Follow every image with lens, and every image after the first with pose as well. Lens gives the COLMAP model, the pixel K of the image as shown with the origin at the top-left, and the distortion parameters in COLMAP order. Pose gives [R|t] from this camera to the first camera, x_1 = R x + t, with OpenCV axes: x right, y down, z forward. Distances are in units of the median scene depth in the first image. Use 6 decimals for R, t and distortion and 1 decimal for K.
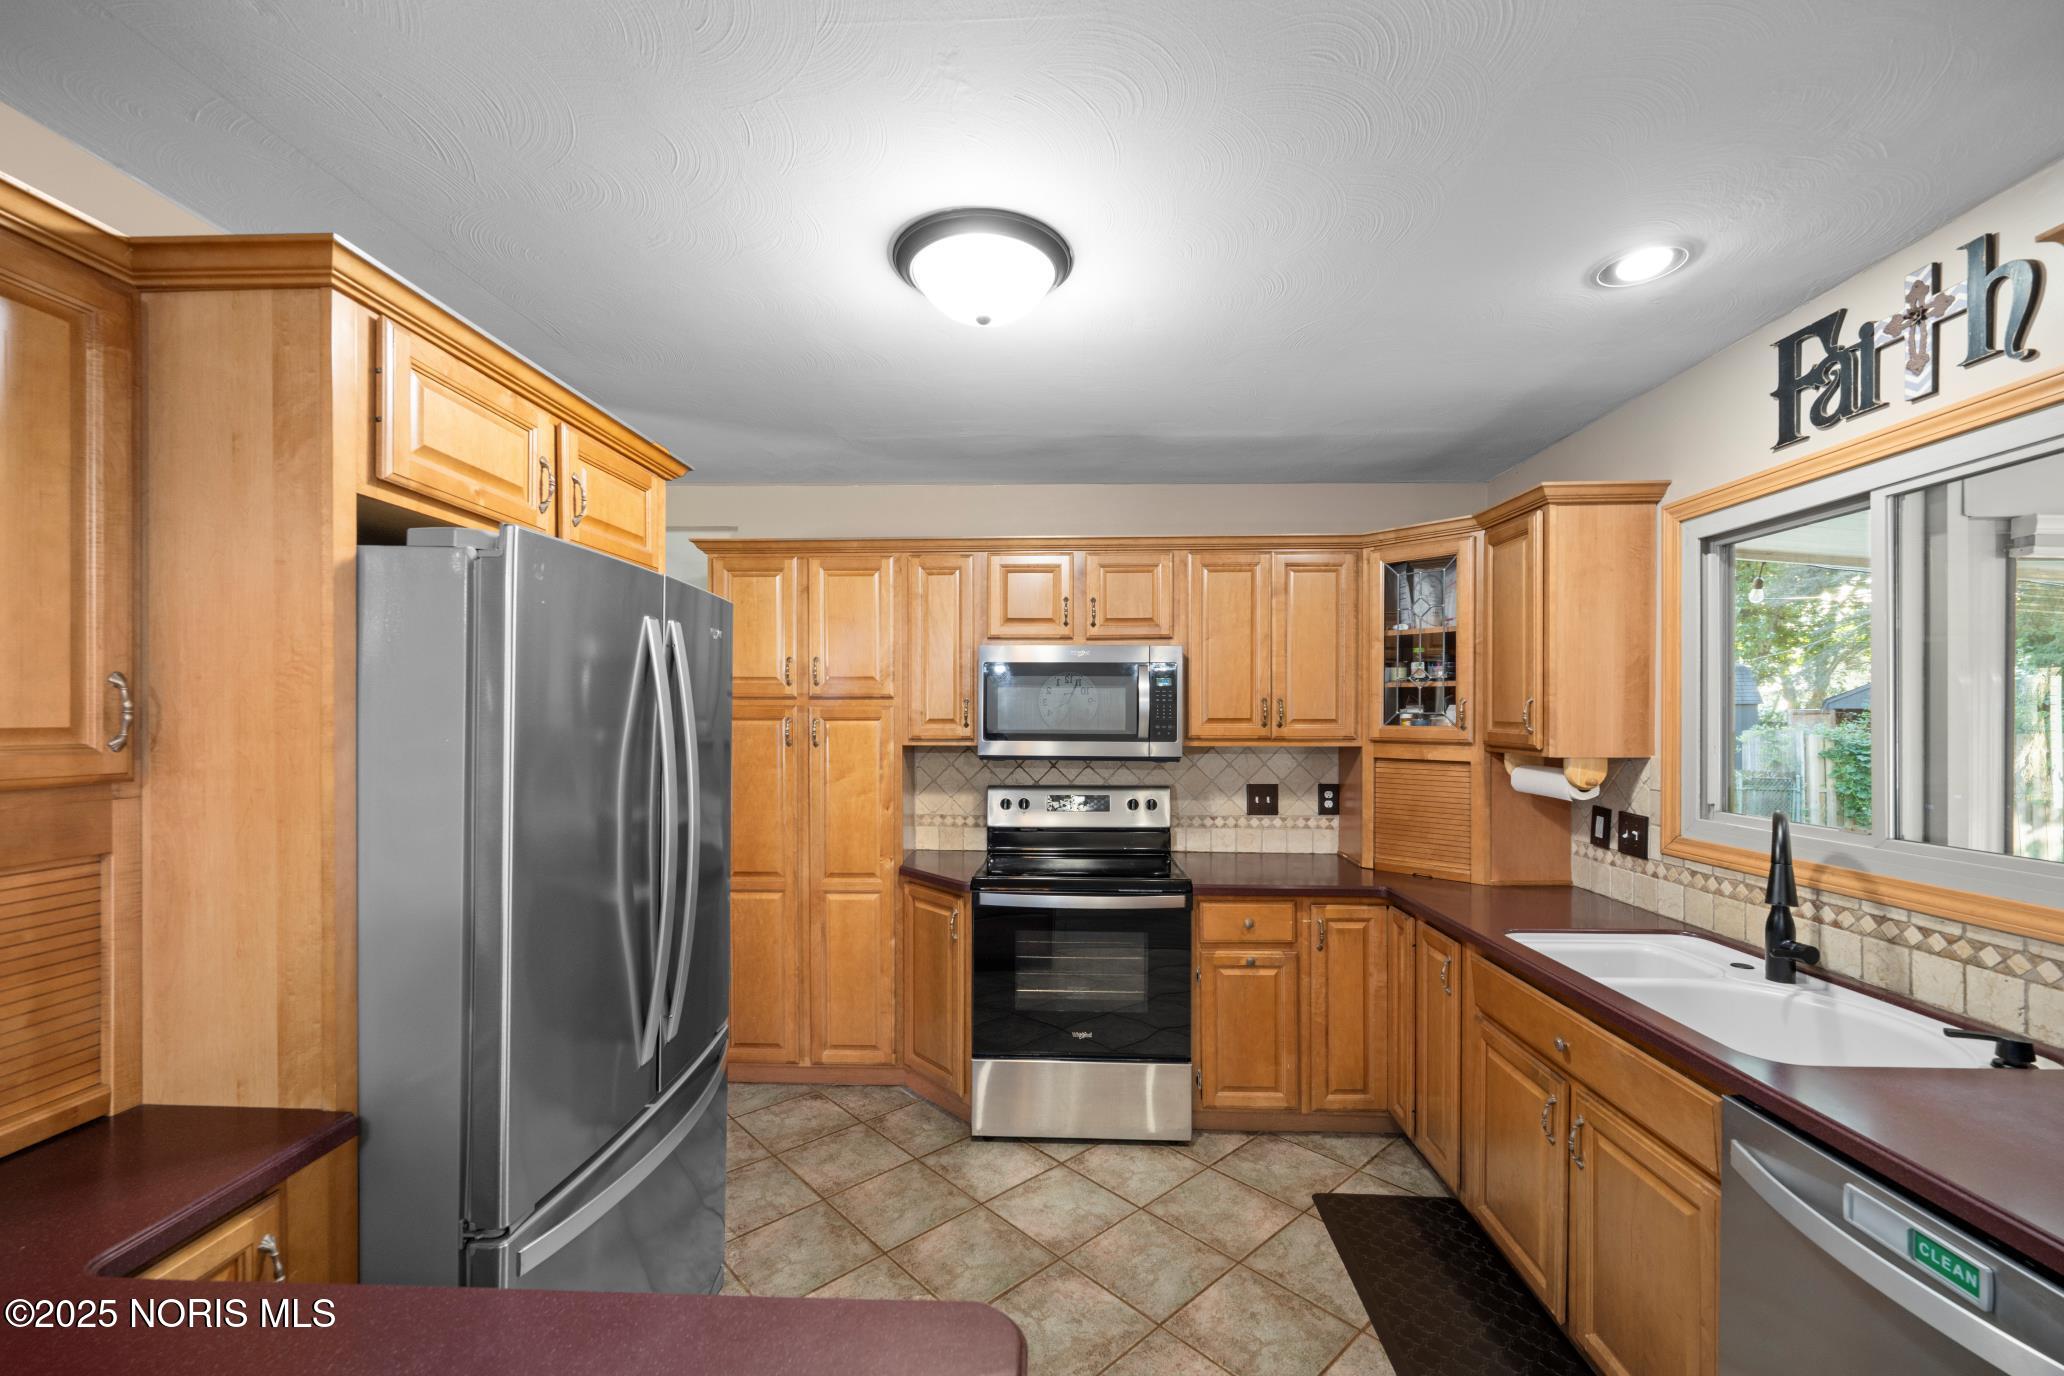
lens RADIAL K [[820.7, 0, 1026.7], [0, 820.7, 716.7], [0, 0, 1]] dist [-0.002991, -0.000352]
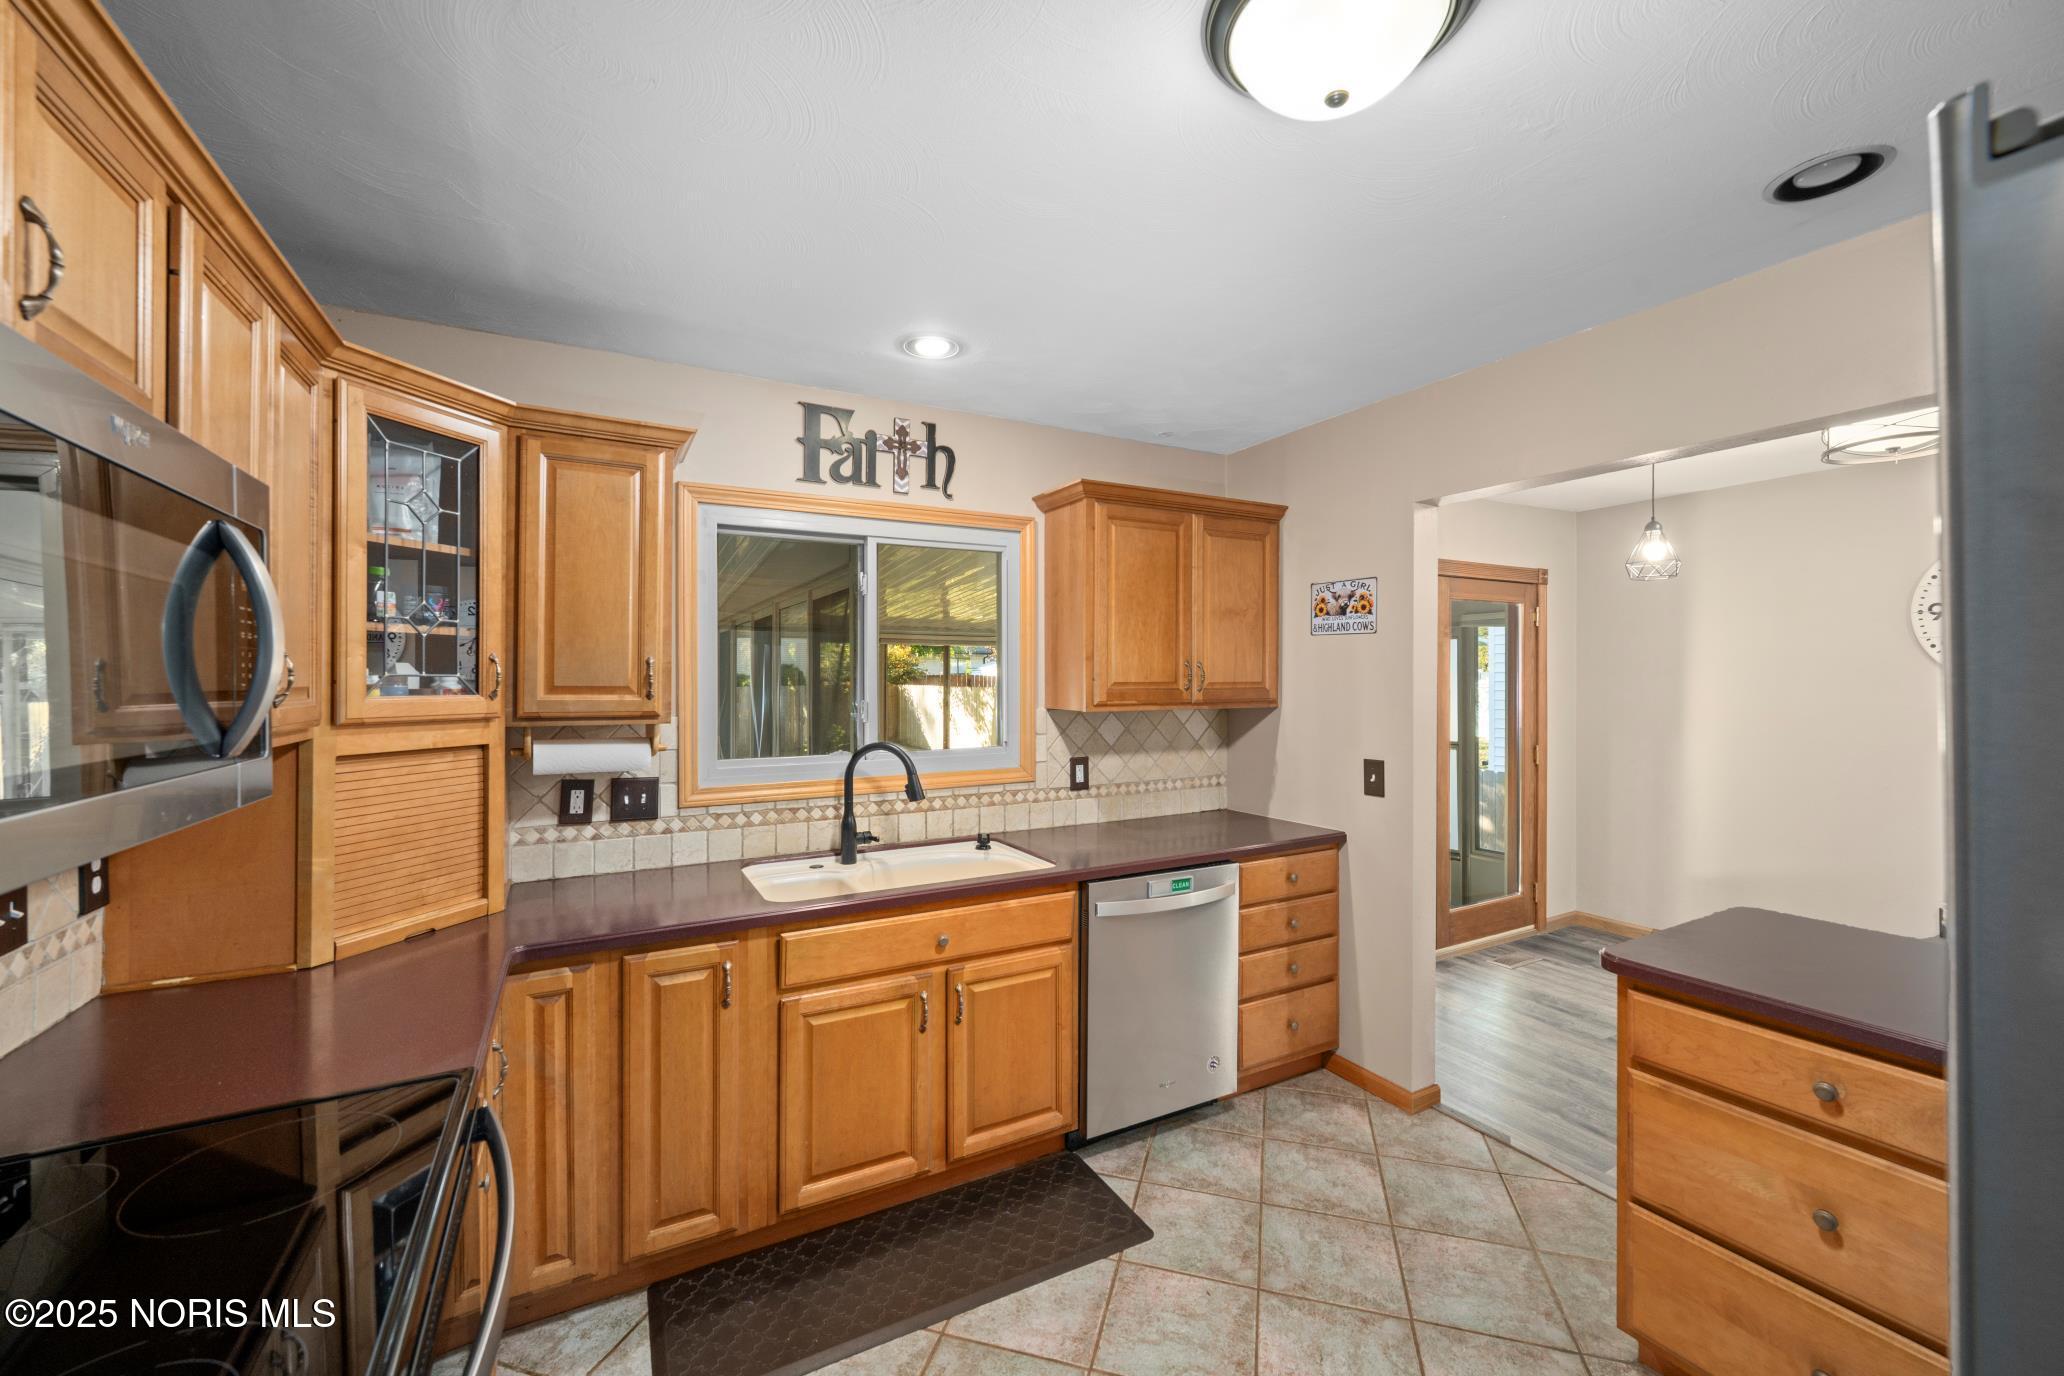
lens RADIAL K [[820.7, 0, 1027.1], [0, 820.7, 679.4], [0, 0, 1]] dist [-0.002991, -0.000352]
pose [[-0.512271, -0.003264, 0.858818, -0.366309], [0.004007, 0.999973, 0.006190, -0.004861], [-0.858815, 0.006612, -0.512244, 1.146295]]
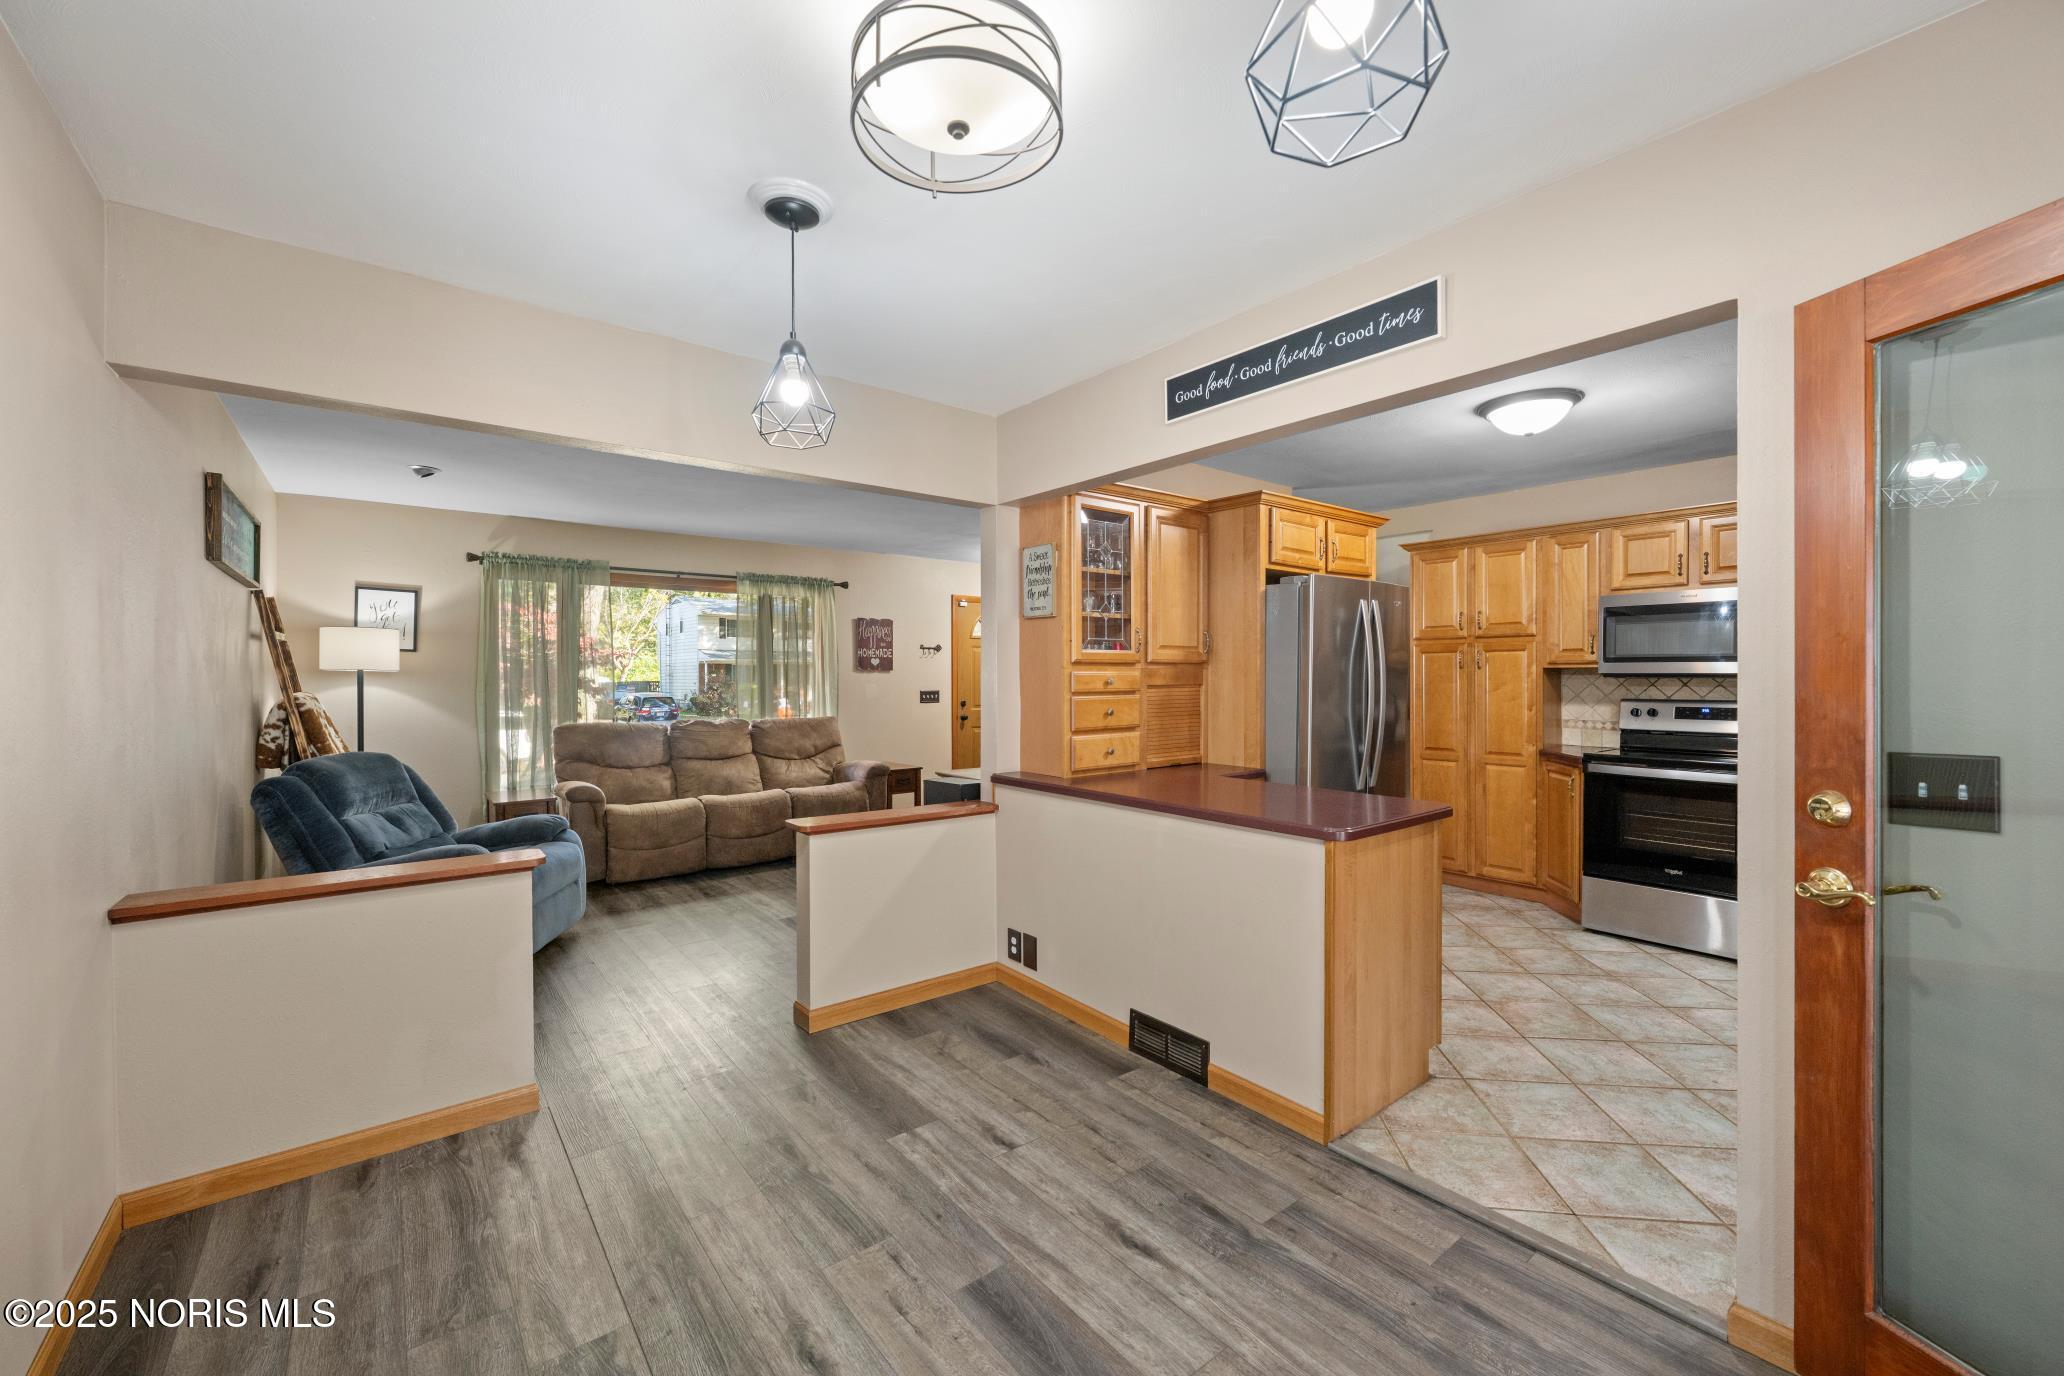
lens RADIAL K [[820.7, 0, 1036.2], [0, 820.7, 687.0], [0, 0, 1]] dist [-0.002991, -0.000352]
pose [[0.657026, 0.005884, -0.753845, 0.481925], [0.002165, 0.999951, 0.009692, 0.071741], [0.753865, -0.008000, 0.656981, -0.862980]]
